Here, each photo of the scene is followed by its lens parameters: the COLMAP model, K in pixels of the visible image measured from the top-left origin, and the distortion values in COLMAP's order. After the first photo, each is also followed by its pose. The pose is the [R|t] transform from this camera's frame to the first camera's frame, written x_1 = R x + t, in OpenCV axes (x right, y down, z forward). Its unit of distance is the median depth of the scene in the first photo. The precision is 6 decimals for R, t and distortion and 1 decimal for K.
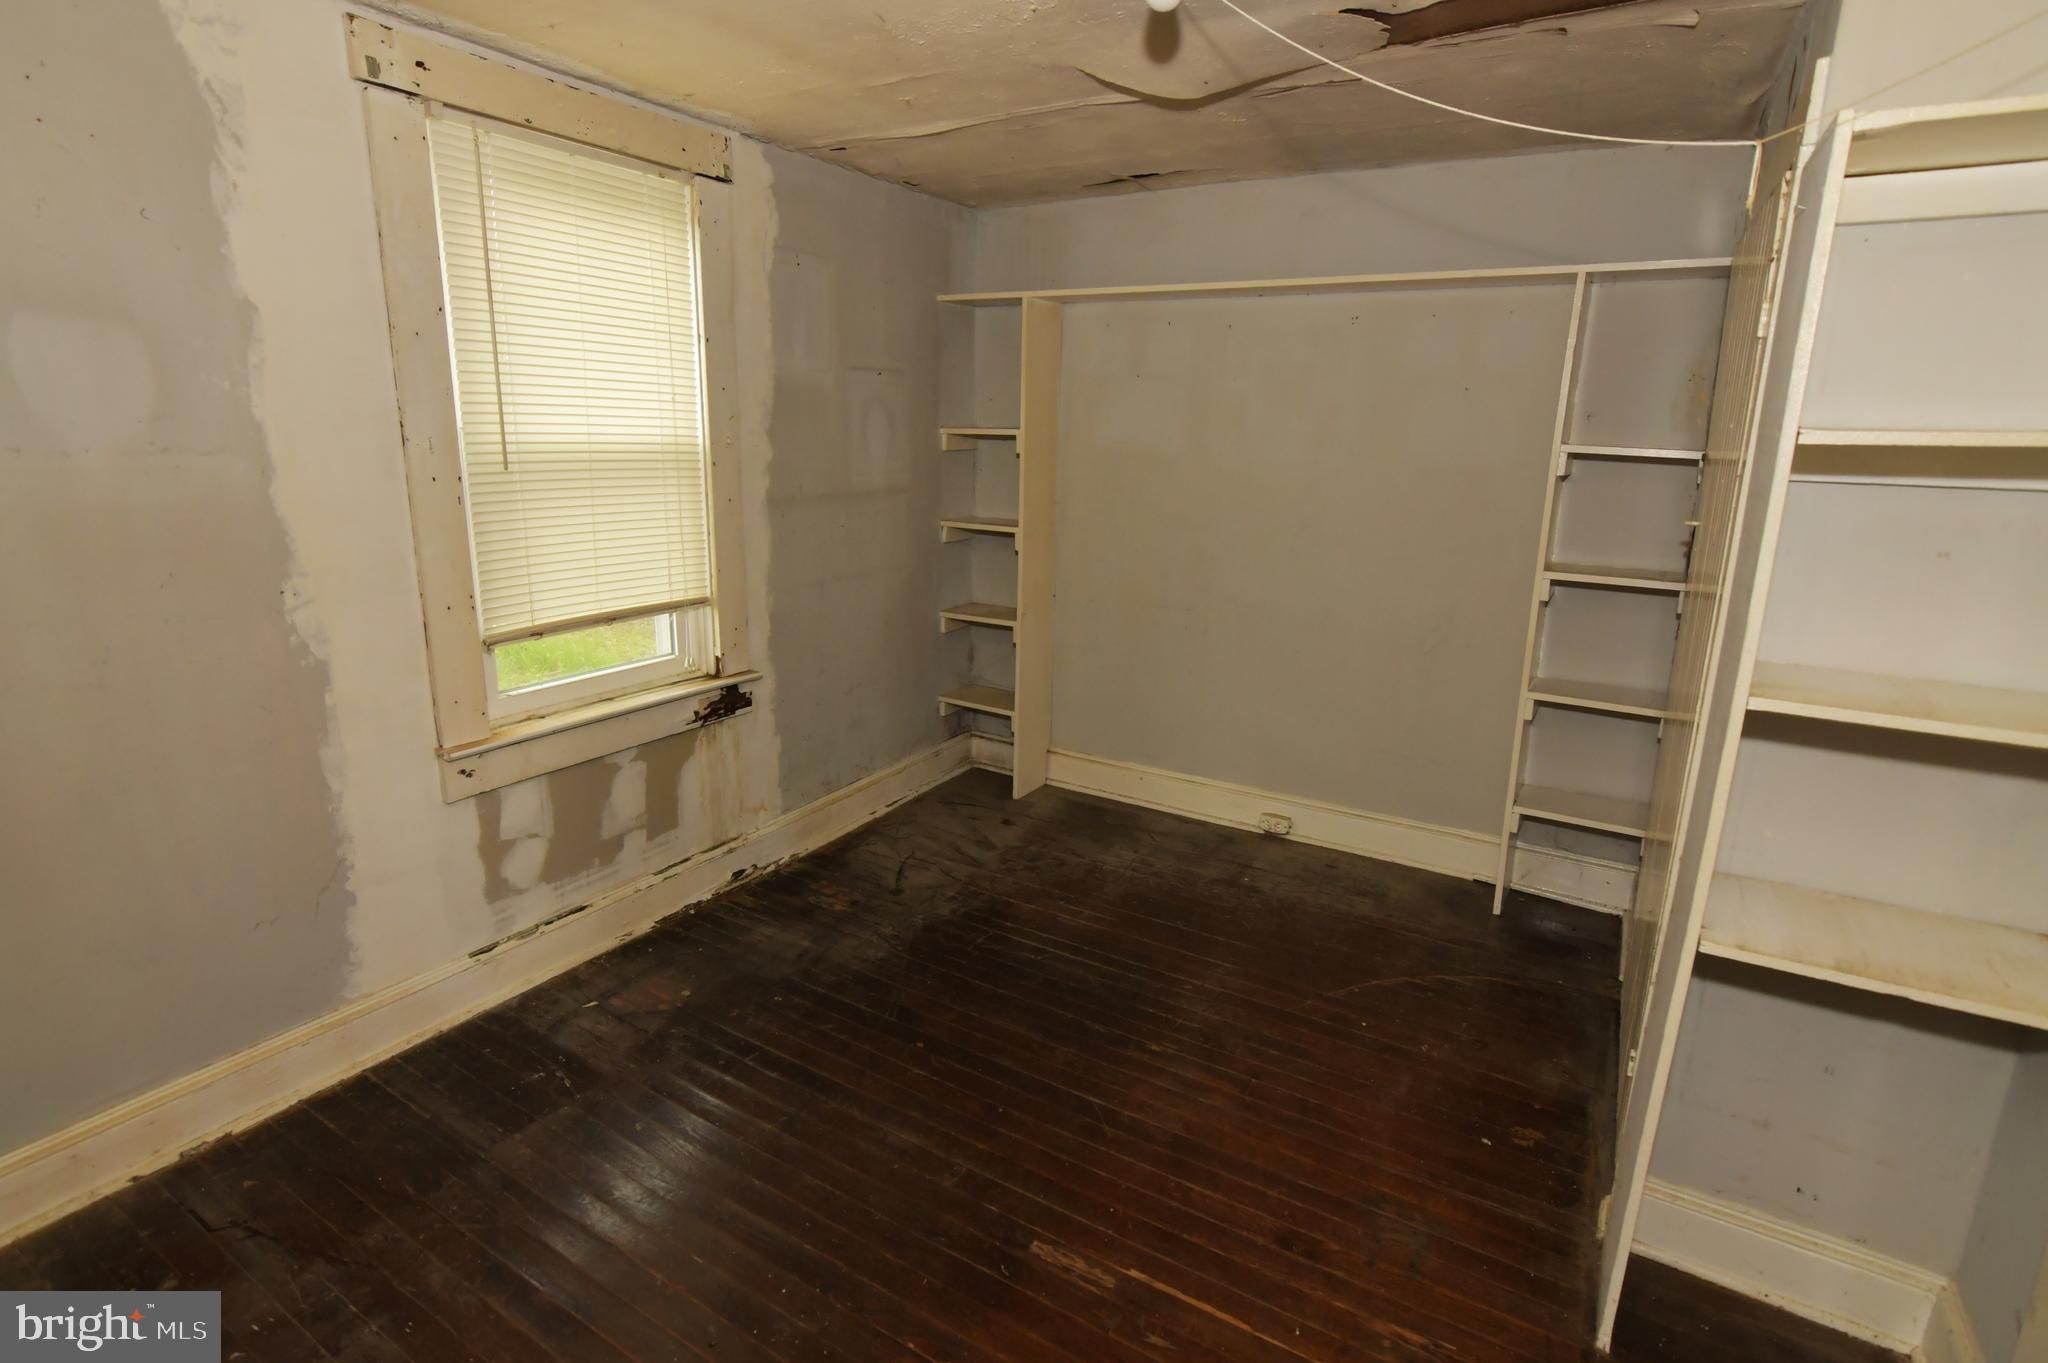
lens RADIAL K [[1020.4, 0, 1020.4], [0, 1020.4, 671.6], [0, 0, 1]] dist [-0.003452, -0.000048]
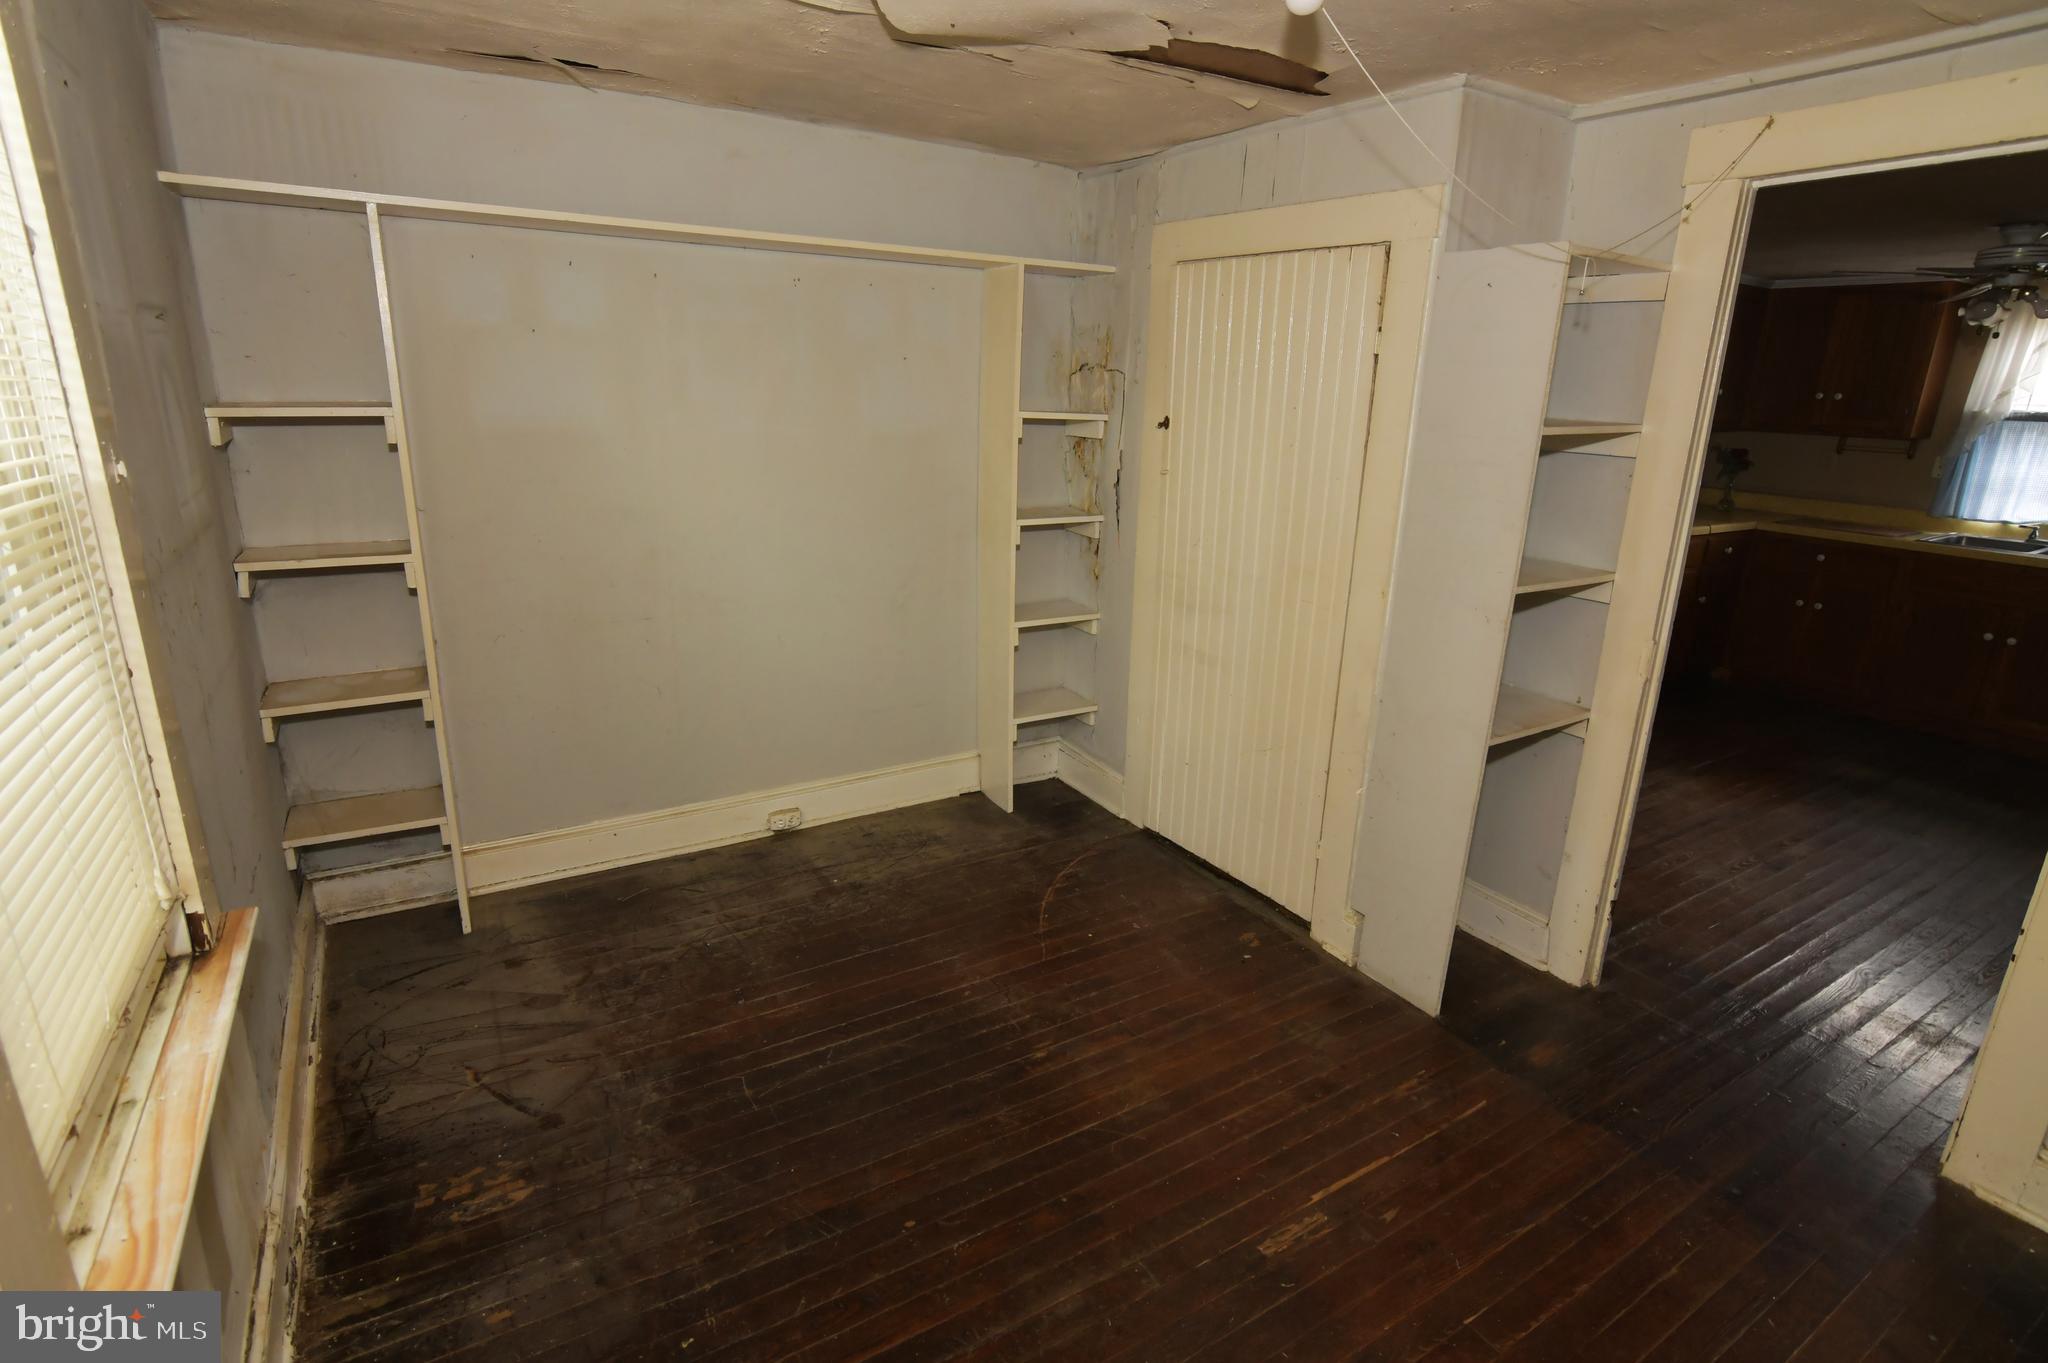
lens RADIAL K [[993.5, 0, 1016.4], [0, 993.5, 677.3], [0, 0, 1]] dist [-0.027632, 0.004279]
pose [[0.460486, -0.260711, 0.848517, -0.429179], [0.195473, 0.962214, 0.189563, -0.119256], [-0.865877, 0.078571, 0.494049, 0.378963]]
